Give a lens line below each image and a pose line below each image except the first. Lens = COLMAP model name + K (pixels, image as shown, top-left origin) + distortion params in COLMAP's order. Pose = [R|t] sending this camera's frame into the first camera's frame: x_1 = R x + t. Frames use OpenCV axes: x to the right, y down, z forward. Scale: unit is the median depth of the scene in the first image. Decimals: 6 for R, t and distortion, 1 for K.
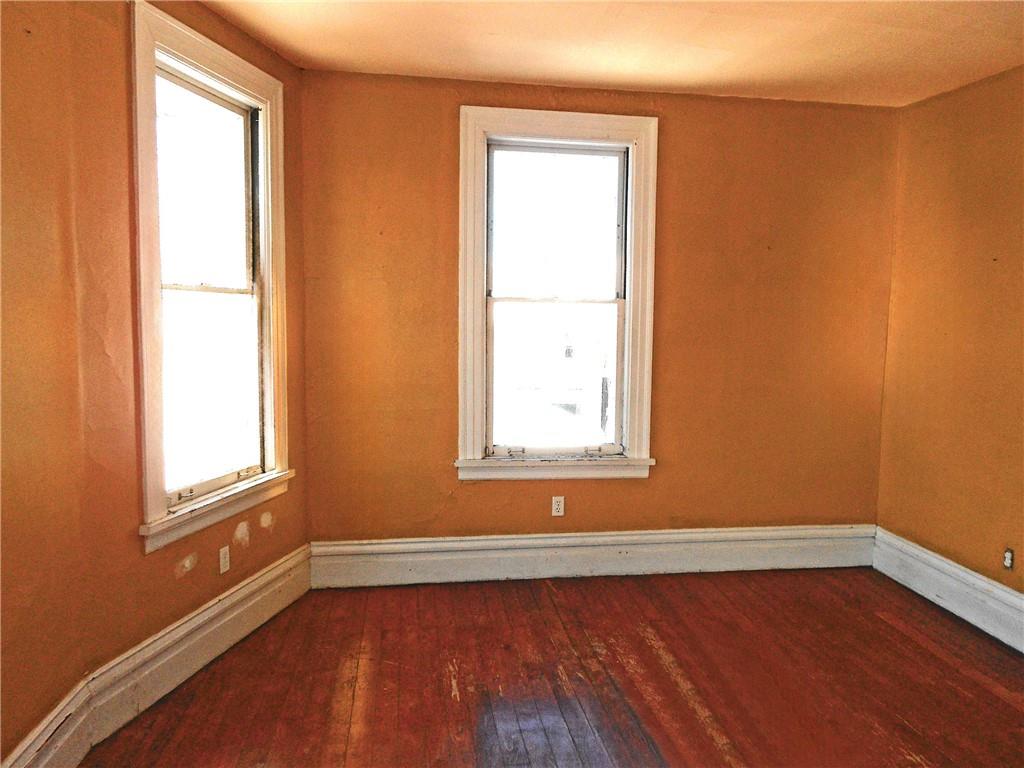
lens RADIAL K [[792.8, 0, 492.1], [0, 792.8, 386.1], [0, 0, 1]] dist [0.001889, -0.002170]
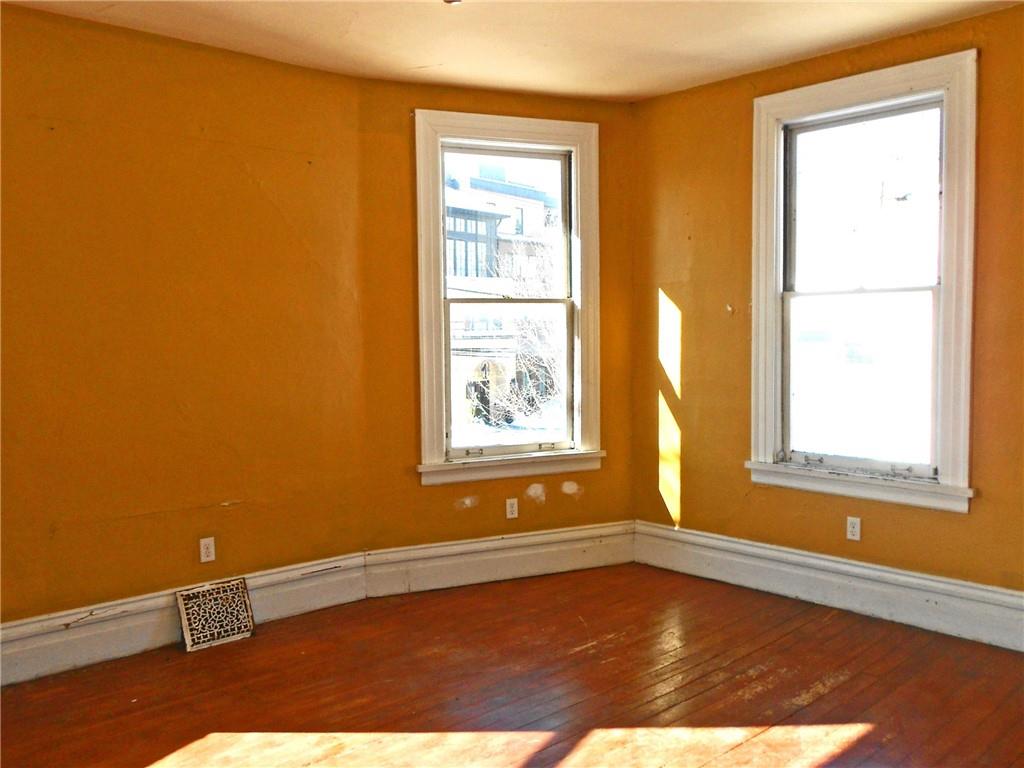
lens RADIAL K [[821.8, 0, 512.0], [0, 821.8, 391.1], [0, 0, 1]] dist [0.008242, -0.006270]
pose [[0.578672, 0.037799, -0.814684, 0.608467], [-0.048051, 0.998770, 0.012209, 0.008472], [0.814144, 0.032082, 0.579777, 0.173514]]
